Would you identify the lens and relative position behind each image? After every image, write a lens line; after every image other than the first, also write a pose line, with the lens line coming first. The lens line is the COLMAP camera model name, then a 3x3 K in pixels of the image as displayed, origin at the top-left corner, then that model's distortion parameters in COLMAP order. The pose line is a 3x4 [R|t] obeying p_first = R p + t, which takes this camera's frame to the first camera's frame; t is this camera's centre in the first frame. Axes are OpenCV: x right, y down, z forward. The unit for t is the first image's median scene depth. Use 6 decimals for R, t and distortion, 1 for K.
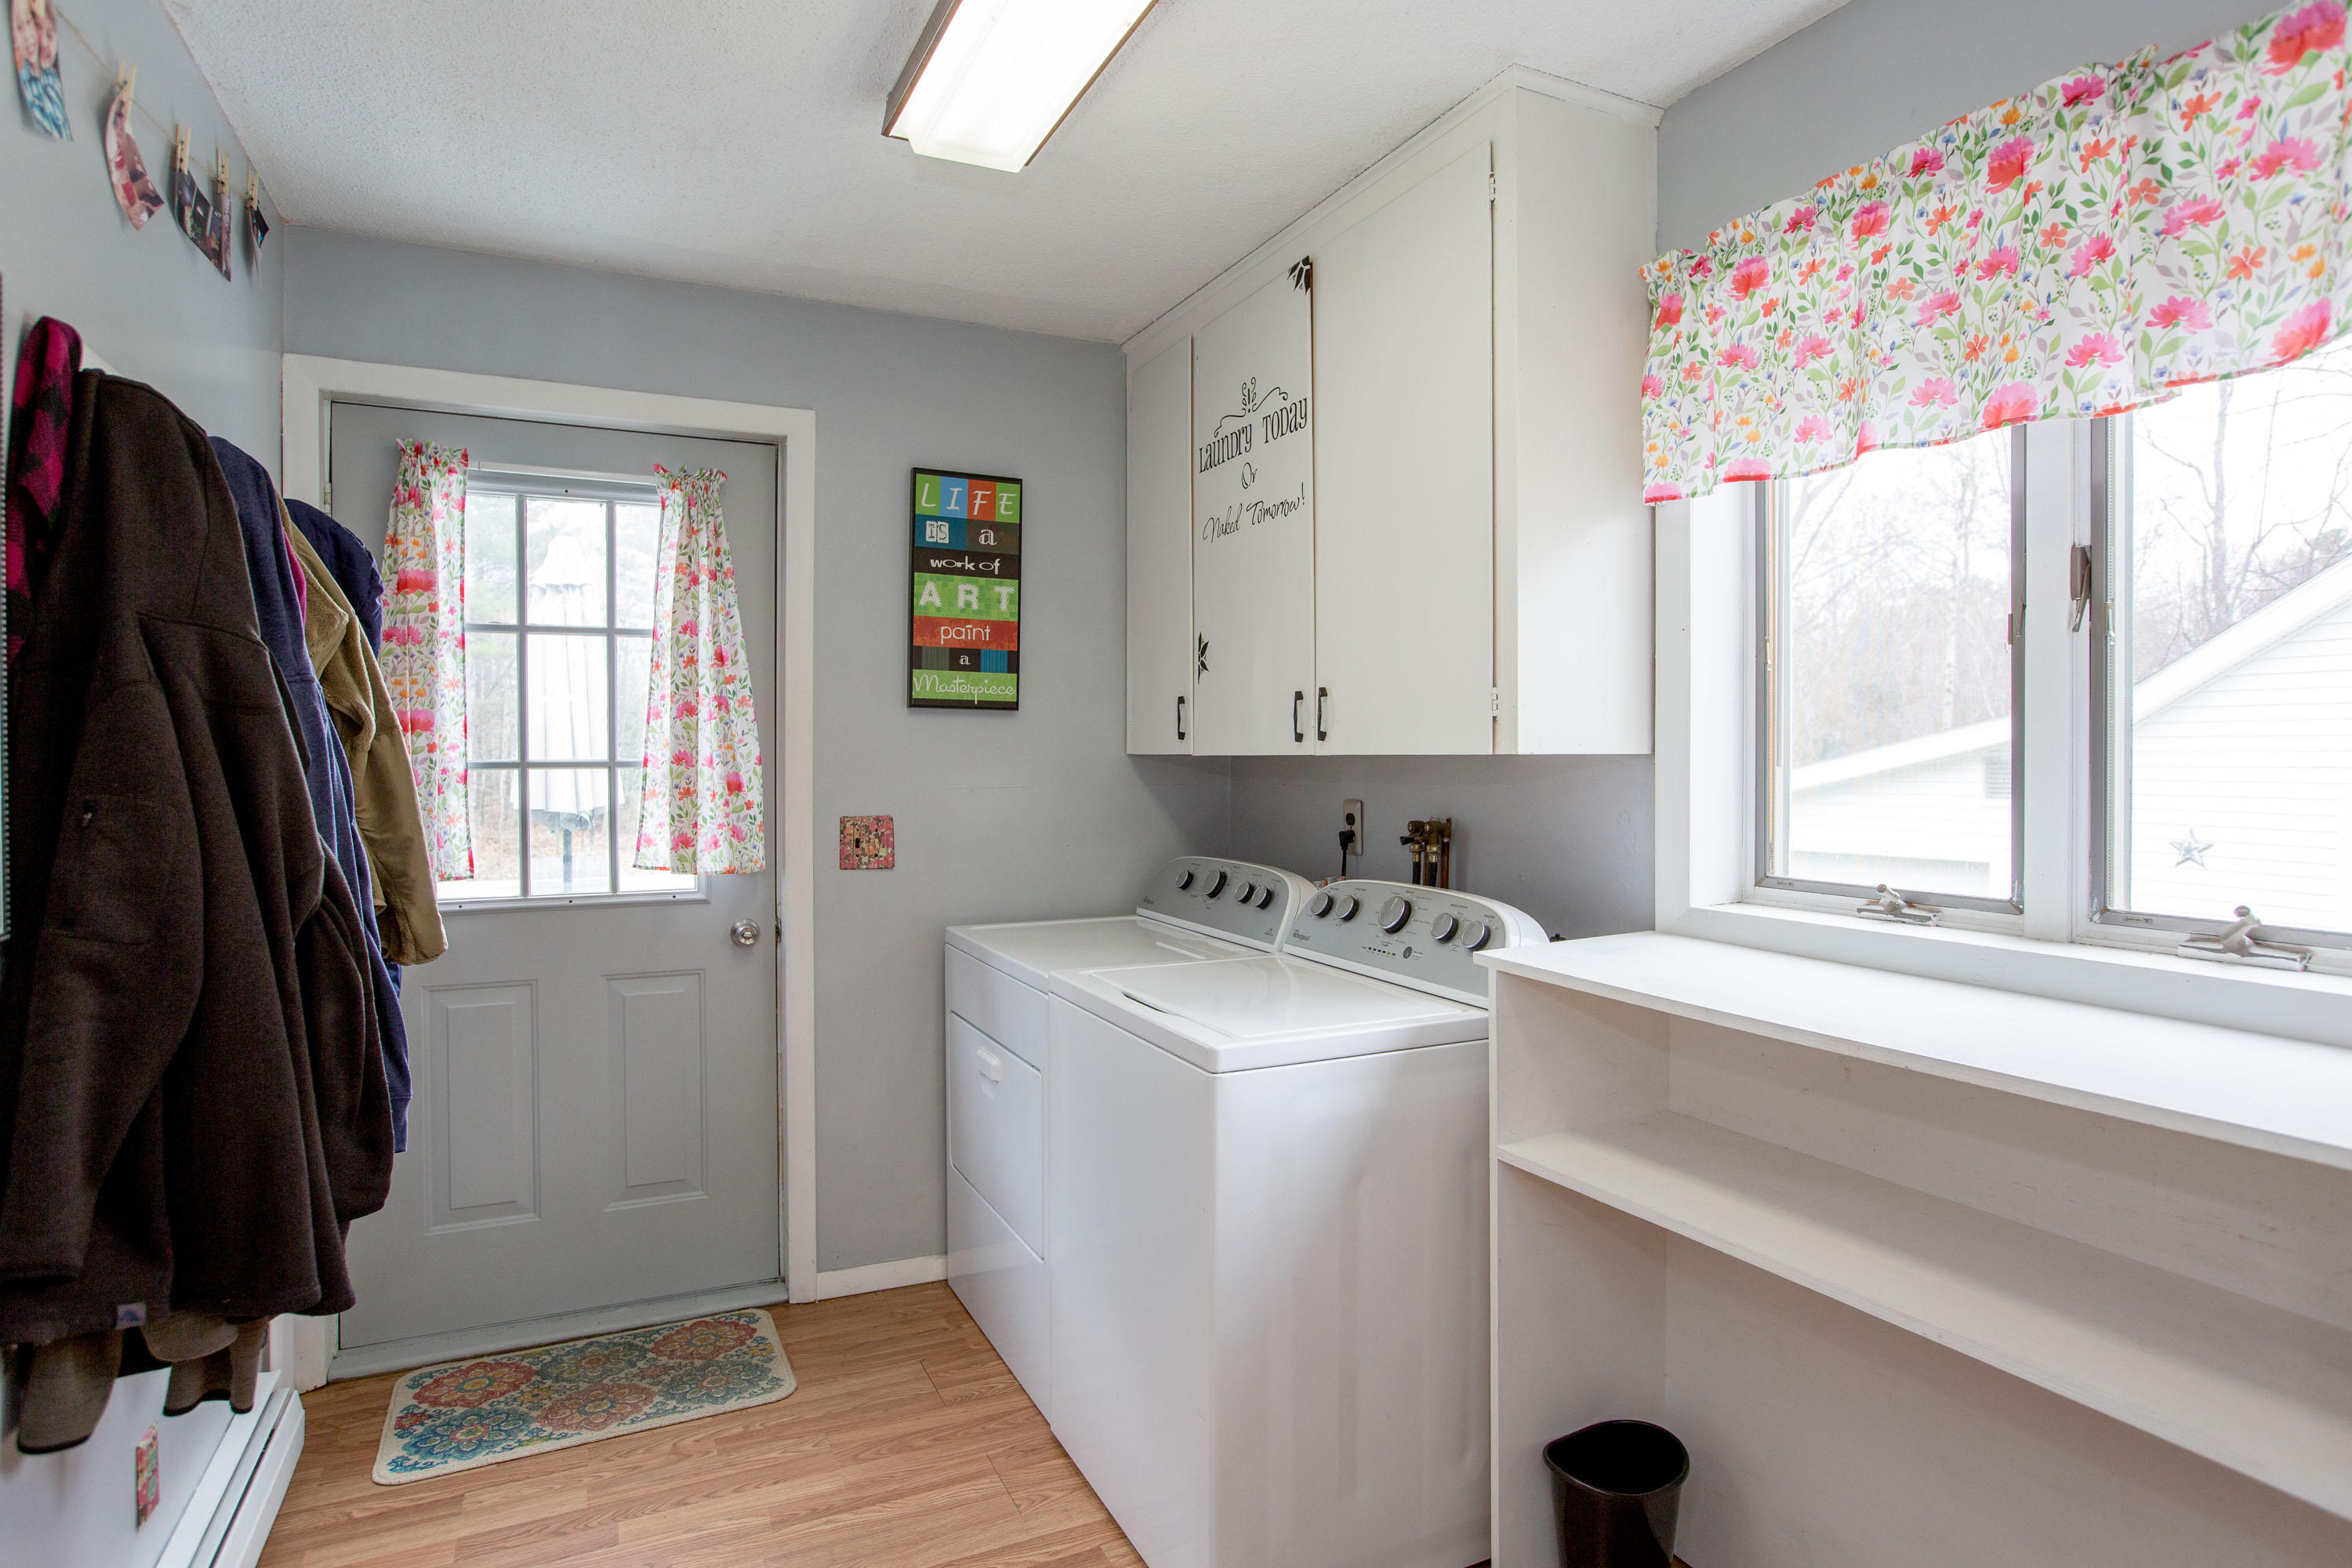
lens RADIAL K [[1298.6, 0, 1182.7], [0, 1298.6, 768.8], [0, 0, 1]] dist [-0.049707, 0.045161]
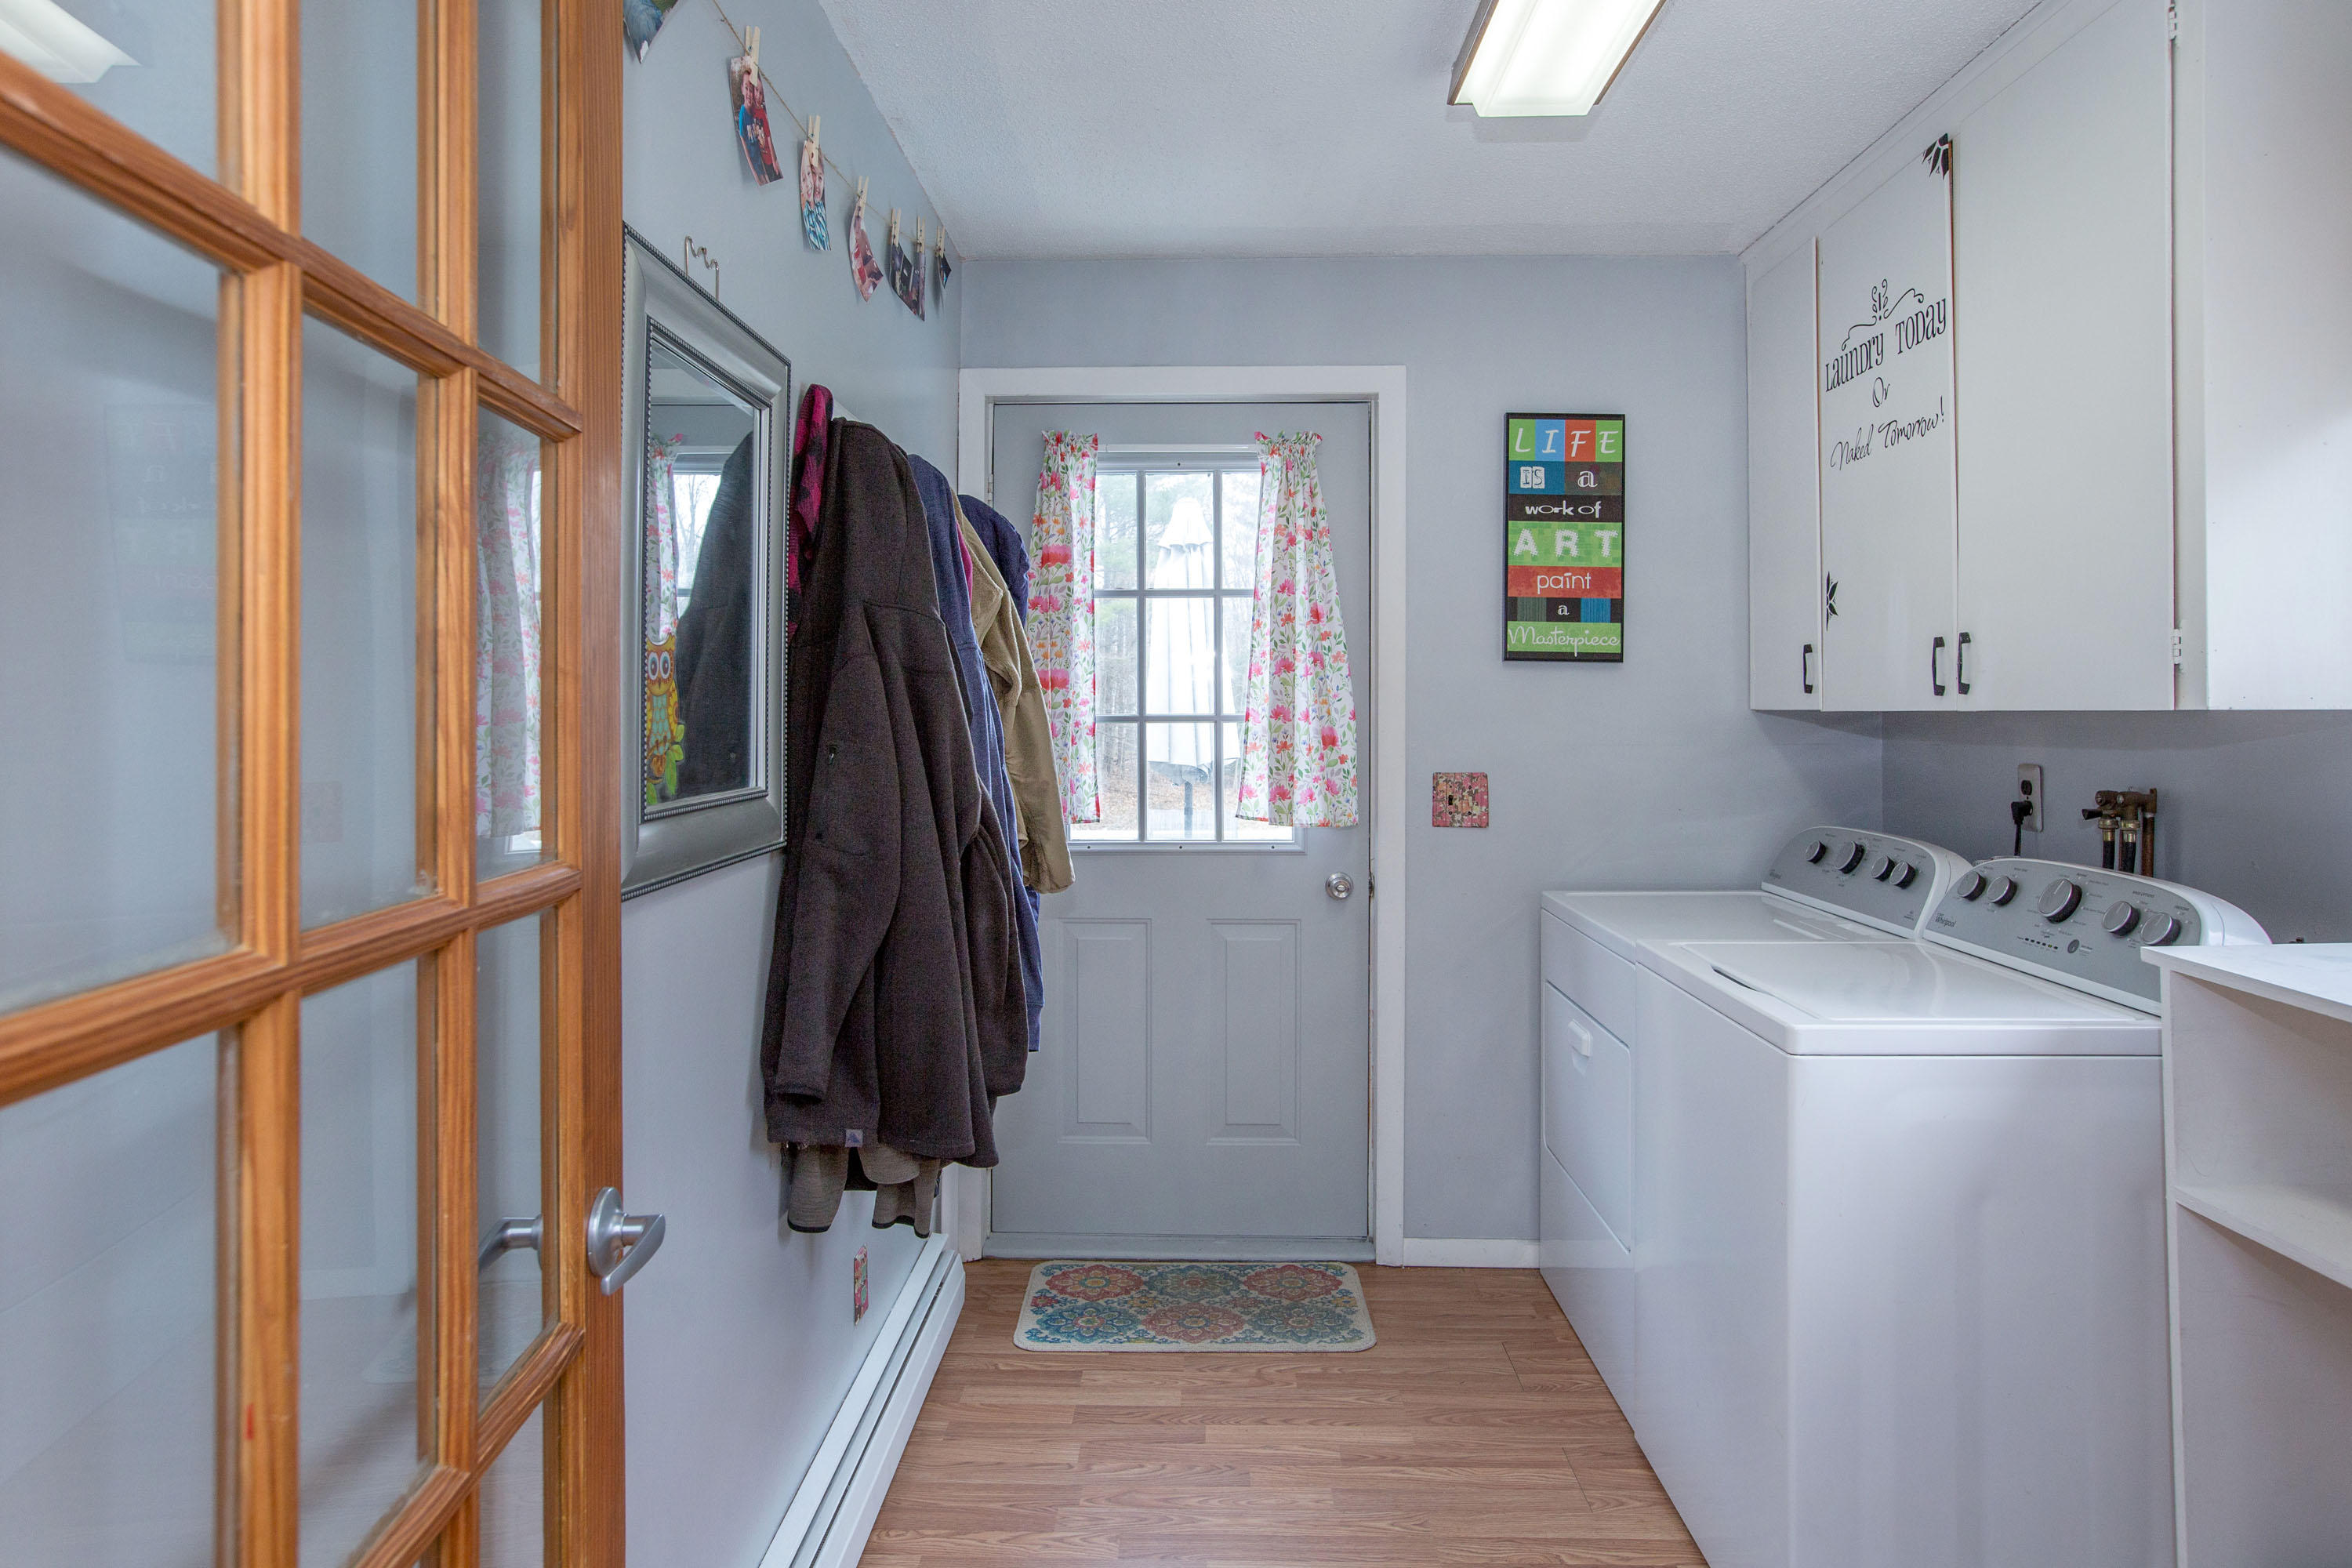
lens RADIAL K [[1456.5, 0, 1184.6], [0, 1456.5, 679.2], [0, 0, 1]] dist [-0.005301, 0.002276]
pose [[0.896149, -0.008332, -0.443675, 0.071698], [-0.005881, 0.999513, -0.030650, 0.001106], [0.443714, 0.030076, 0.895663, -0.094789]]
